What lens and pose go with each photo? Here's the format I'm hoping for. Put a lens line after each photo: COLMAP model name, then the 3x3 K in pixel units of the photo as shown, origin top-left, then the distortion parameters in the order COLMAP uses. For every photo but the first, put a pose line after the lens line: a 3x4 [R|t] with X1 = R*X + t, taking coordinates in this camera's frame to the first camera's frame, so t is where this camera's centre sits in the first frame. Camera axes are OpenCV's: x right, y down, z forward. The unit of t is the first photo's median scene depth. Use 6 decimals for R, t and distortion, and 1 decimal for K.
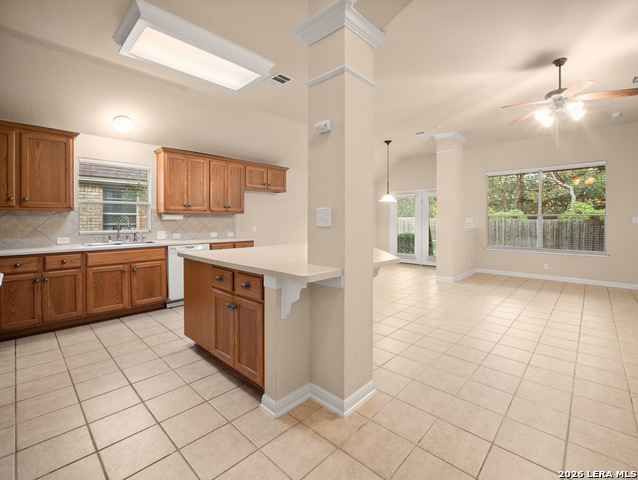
lens RADIAL K [[293.0, 0, 317.9], [0, 293.0, 221.9], [0, 0, 1]] dist [-0.019637, 0.000787]
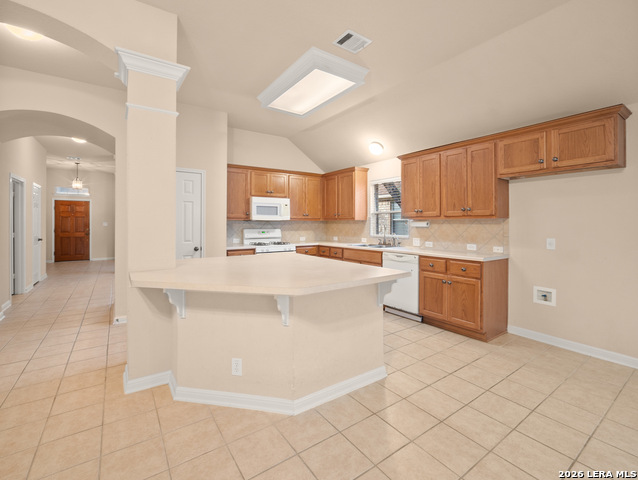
lens RADIAL K [[293.0, 0, 322.7], [0, 293.0, 225.1], [0, 0, 1]] dist [-0.019637, 0.000787]
pose [[-0.188104, -0.004317, -0.982140, 0.424343], [-0.016161, 0.999869, -0.001299, -0.005213], [0.982016, 0.015628, -0.188149, 0.740397]]
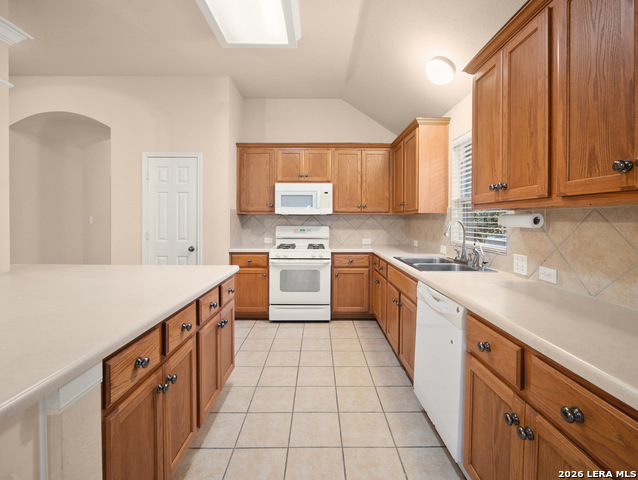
lens RADIAL K [[293.0, 0, 323.4], [0, 293.0, 220.2], [0, 0, 1]] dist [-0.019637, 0.000787]
pose [[-0.717261, -0.010342, -0.696728, -0.044228], [-0.022164, 0.999723, 0.007977, -0.012038], [0.696453, 0.021164, -0.717291, 0.930767]]
